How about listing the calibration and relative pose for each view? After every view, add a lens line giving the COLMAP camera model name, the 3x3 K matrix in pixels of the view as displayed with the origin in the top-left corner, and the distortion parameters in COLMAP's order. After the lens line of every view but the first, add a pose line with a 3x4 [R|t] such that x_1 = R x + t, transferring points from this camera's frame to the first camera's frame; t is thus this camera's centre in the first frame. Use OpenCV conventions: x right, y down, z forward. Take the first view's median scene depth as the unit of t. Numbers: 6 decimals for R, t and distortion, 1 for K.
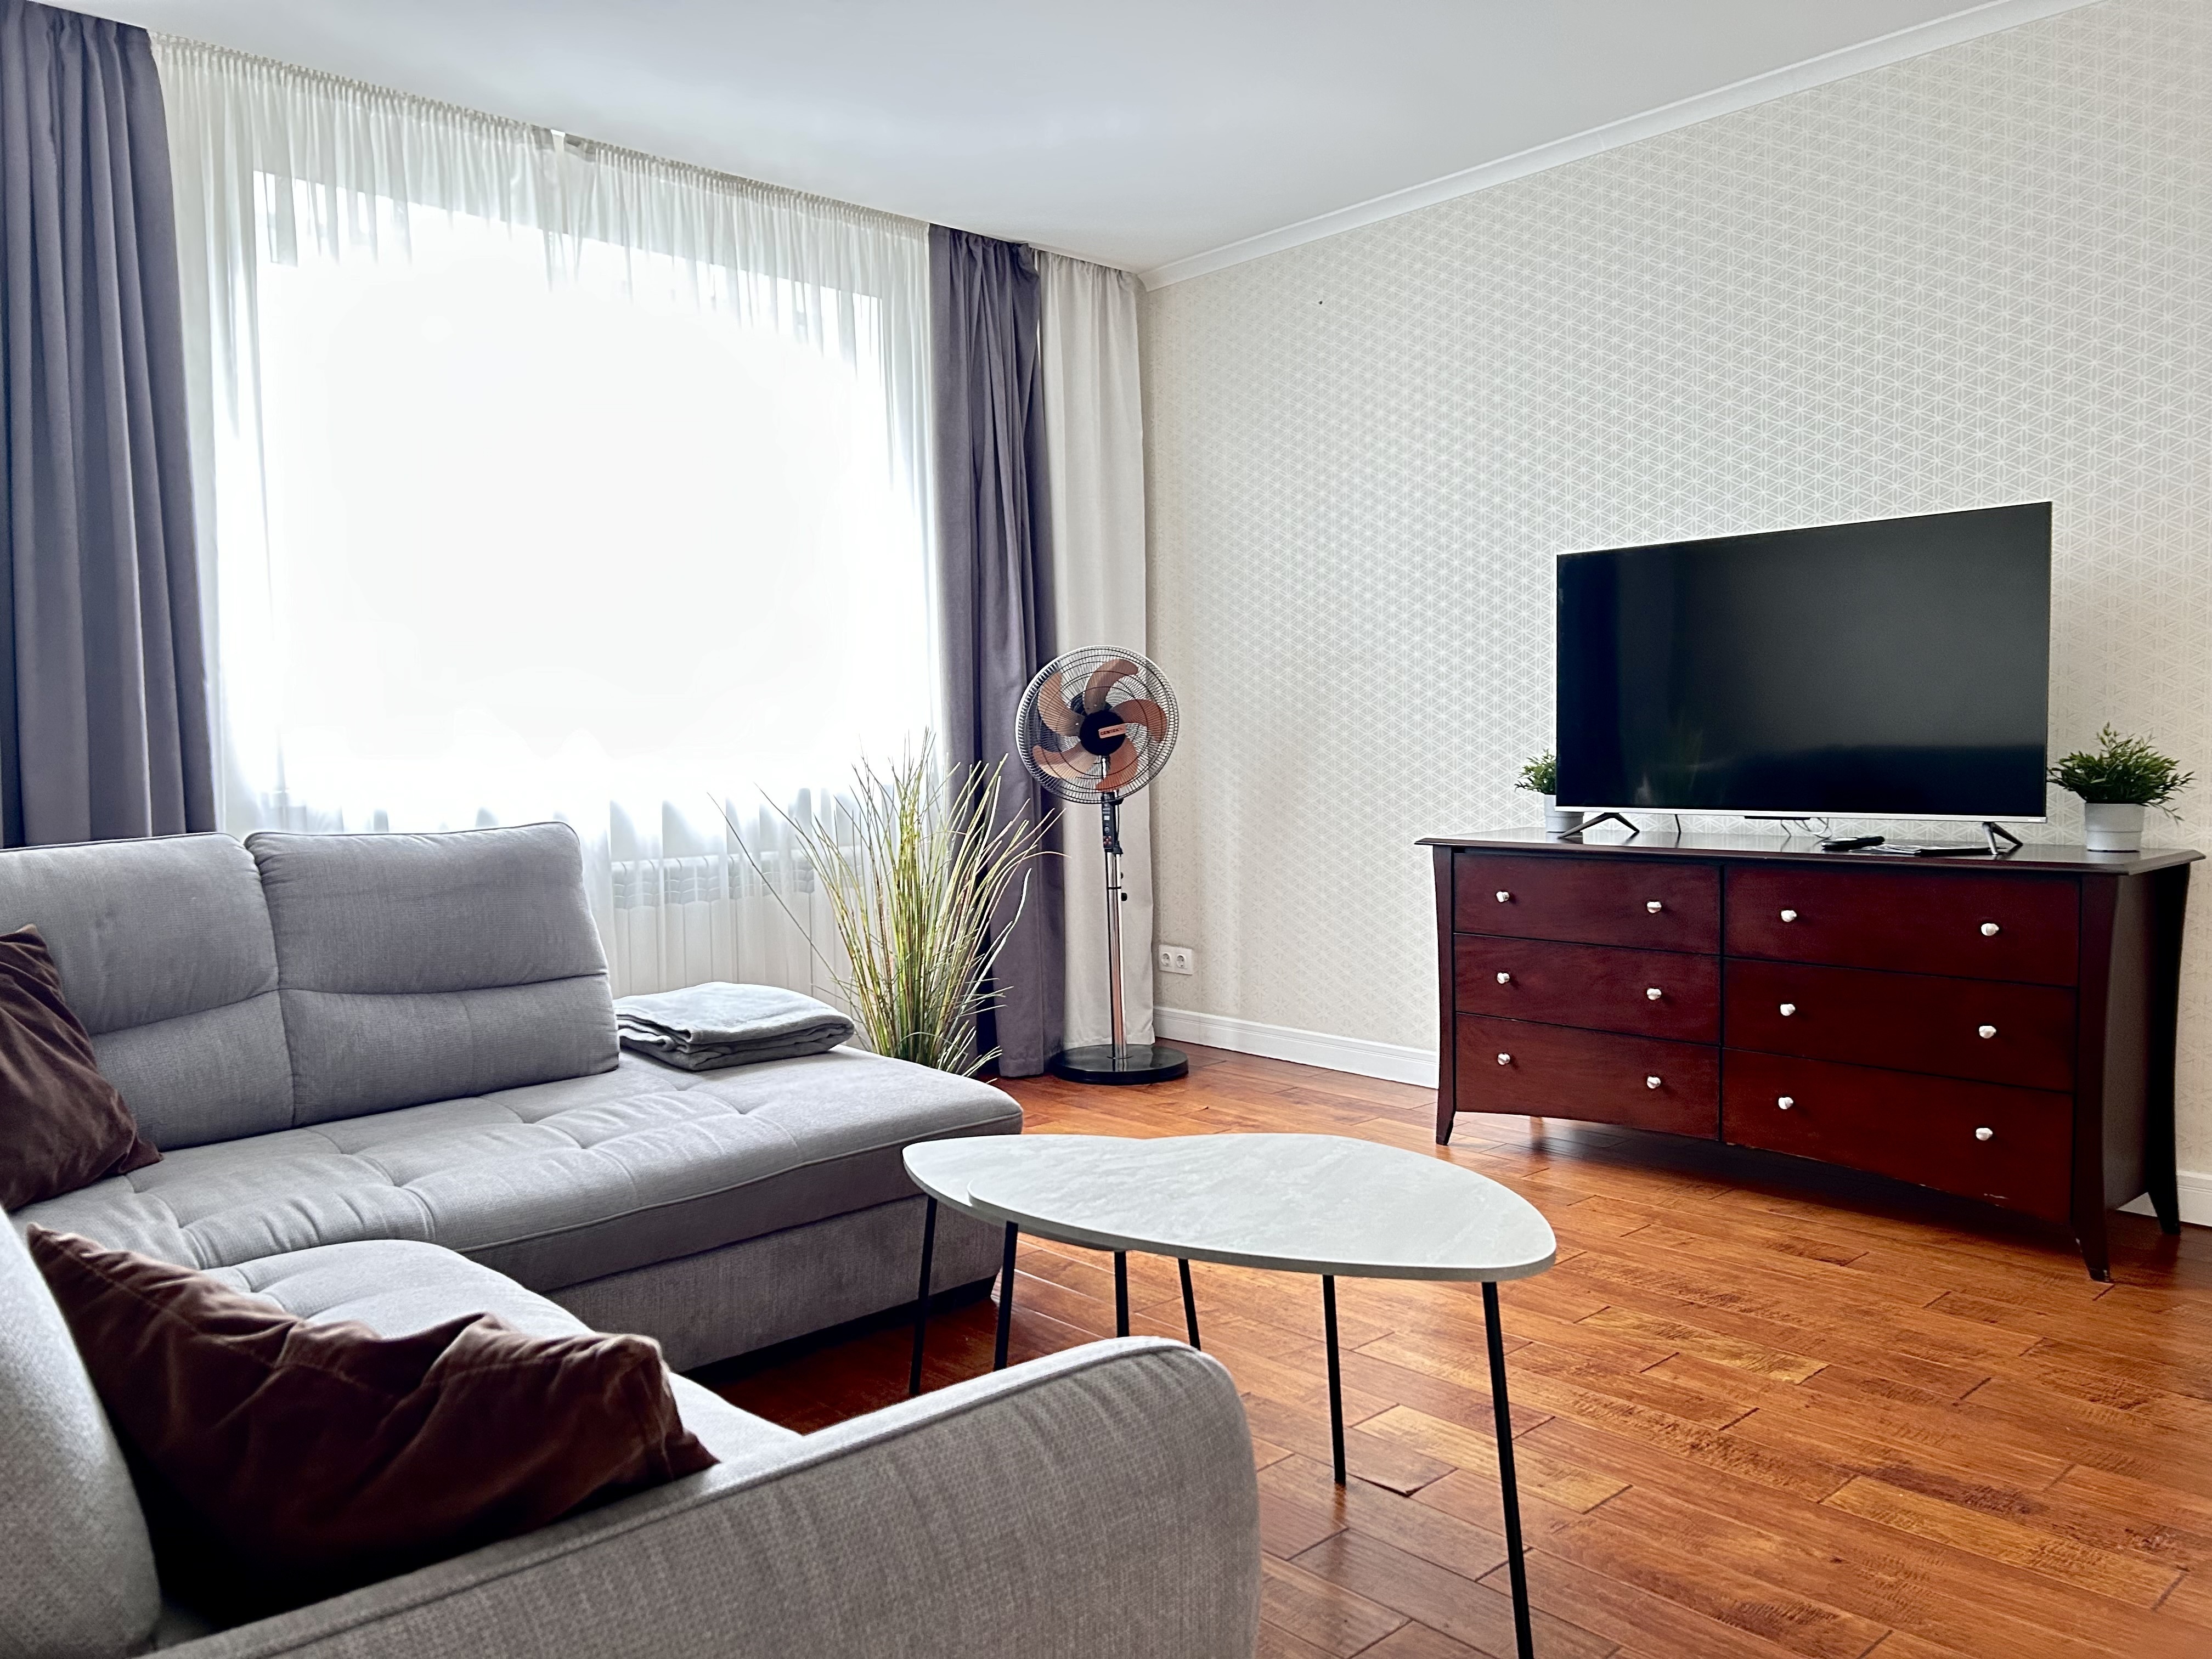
lens RADIAL K [[1657.7, 0, 1106.0], [0, 1657.7, 829.5], [0, 0, 1]] dist [0.024552, -0.005854]
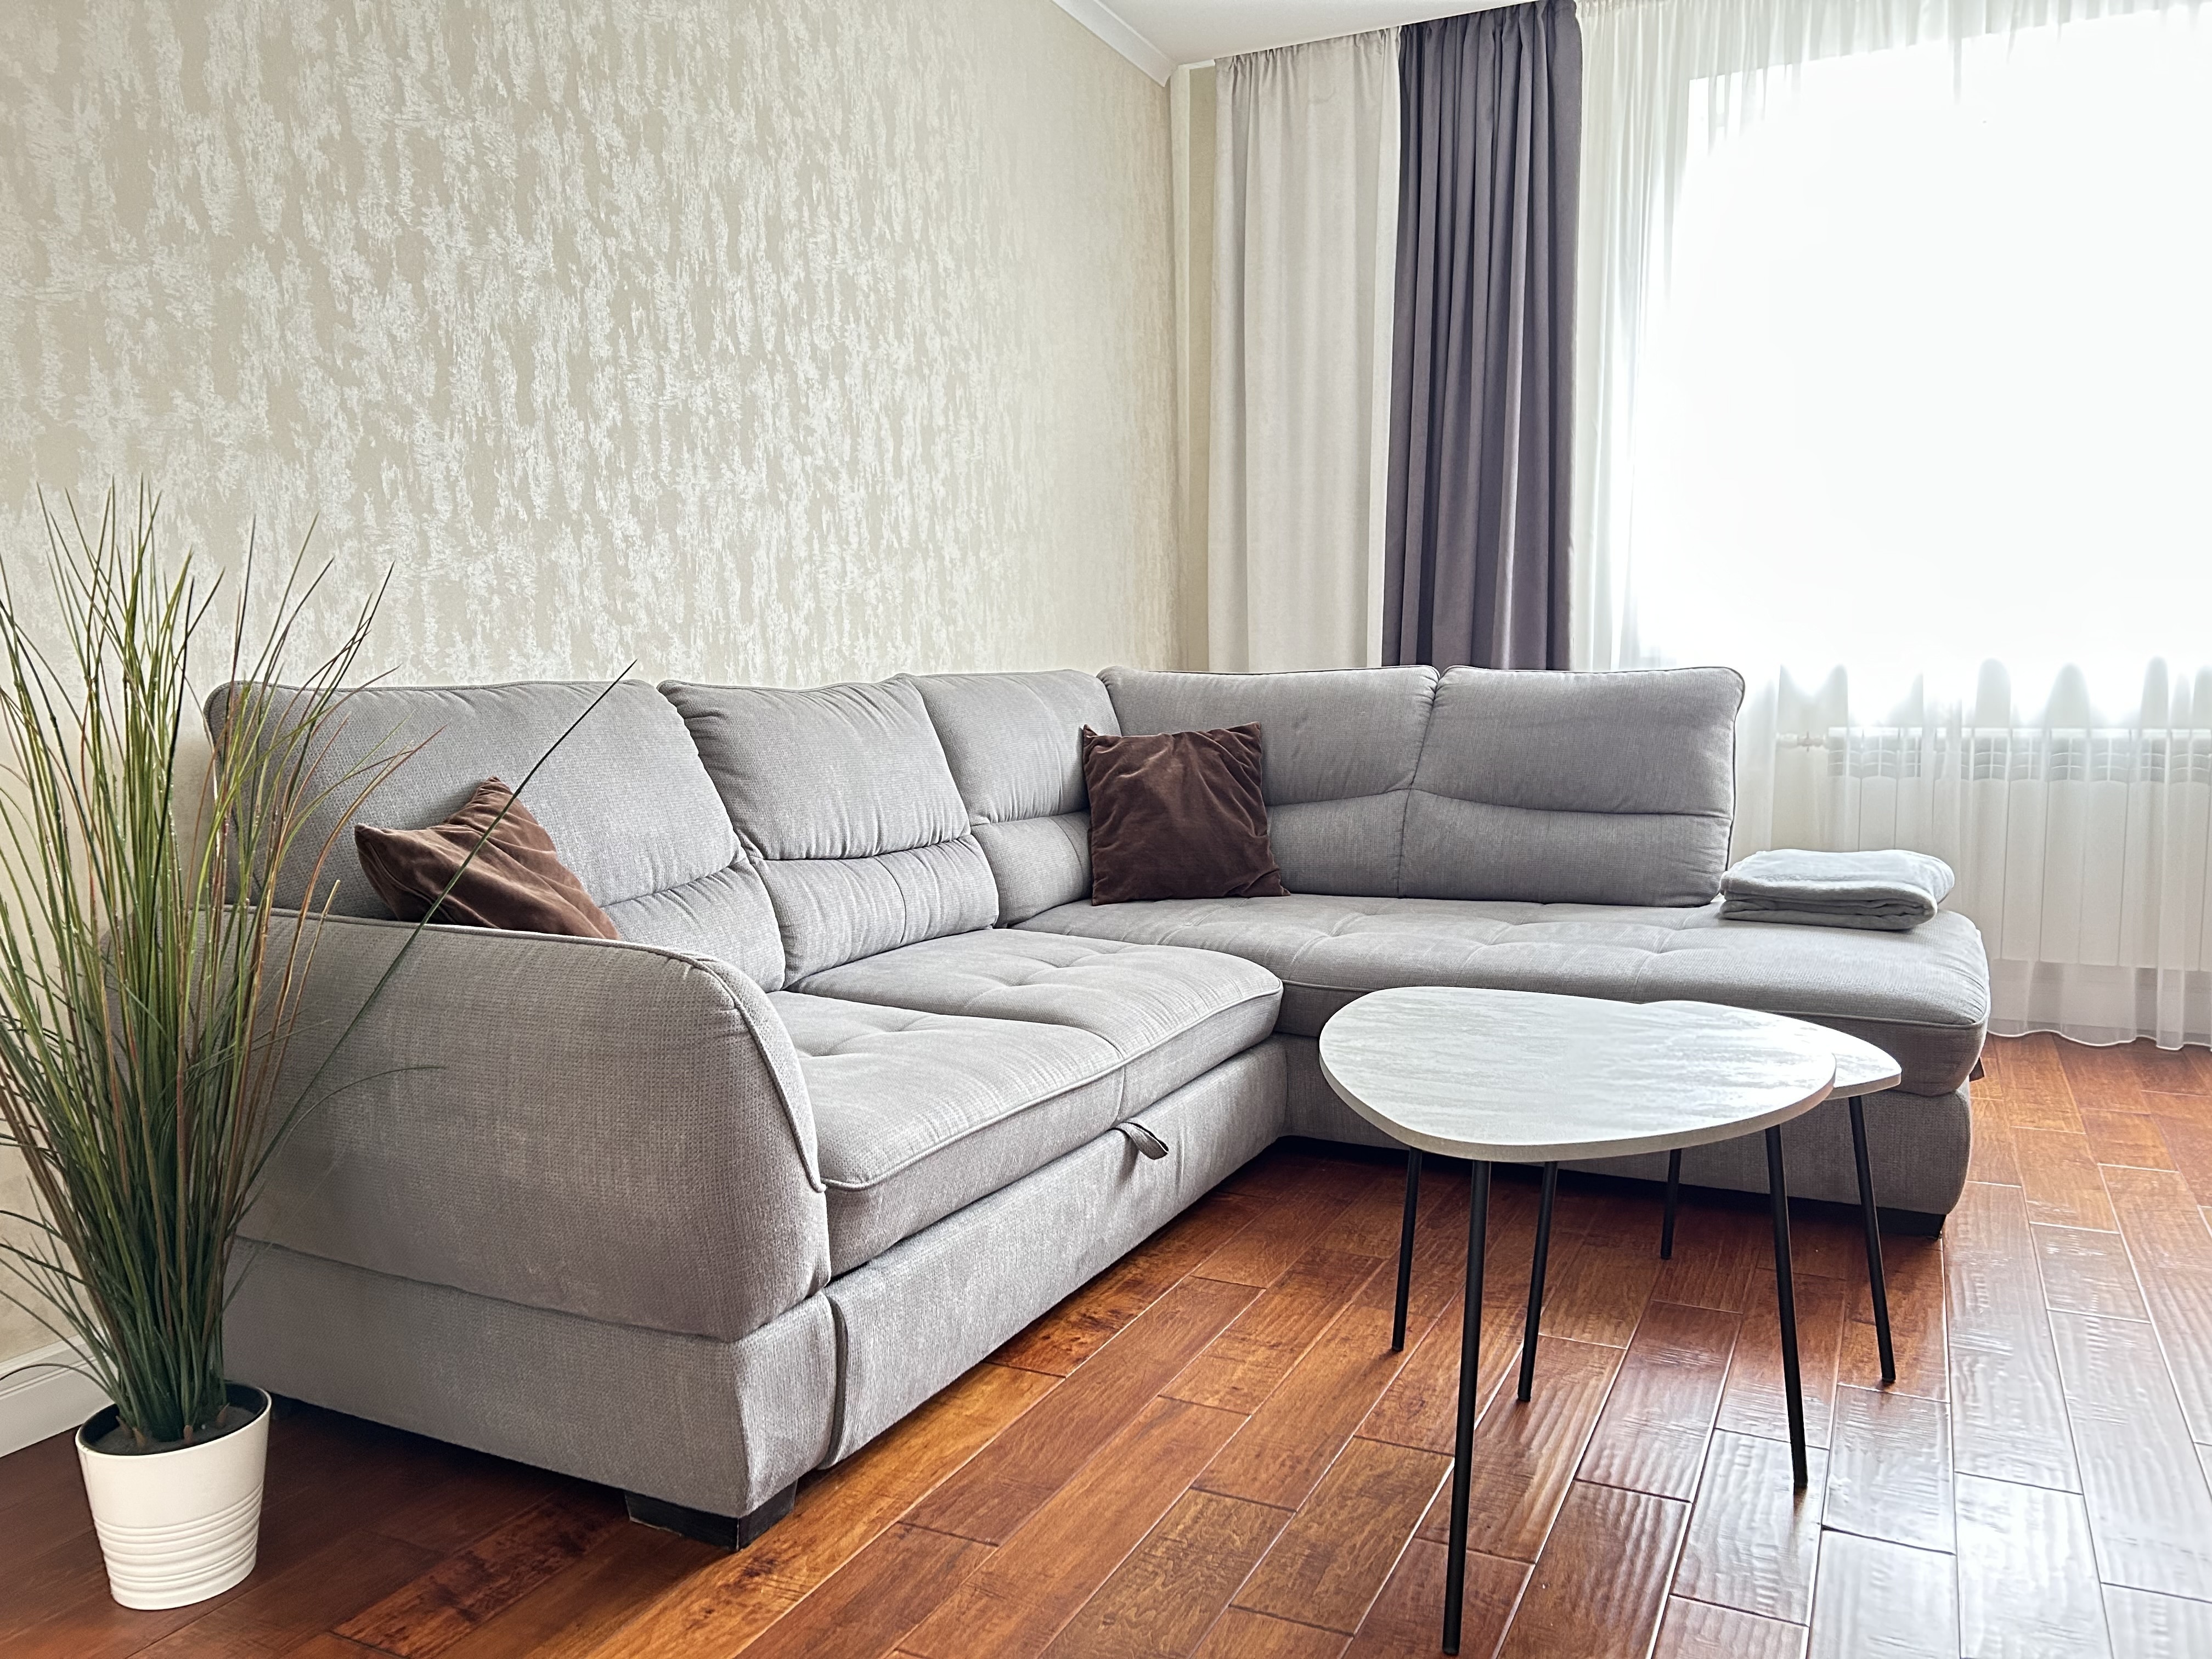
lens RADIAL K [[1657.7, 0, 1106.0], [0, 1657.7, 829.5], [0, 0, 1]] dist [0.024552, -0.005854]
pose [[0.359749, 0.100220, -0.927651, 0.557239], [-0.049406, 0.994866, 0.088322, 0.026521], [0.931740, 0.014058, 0.362853, 0.324324]]
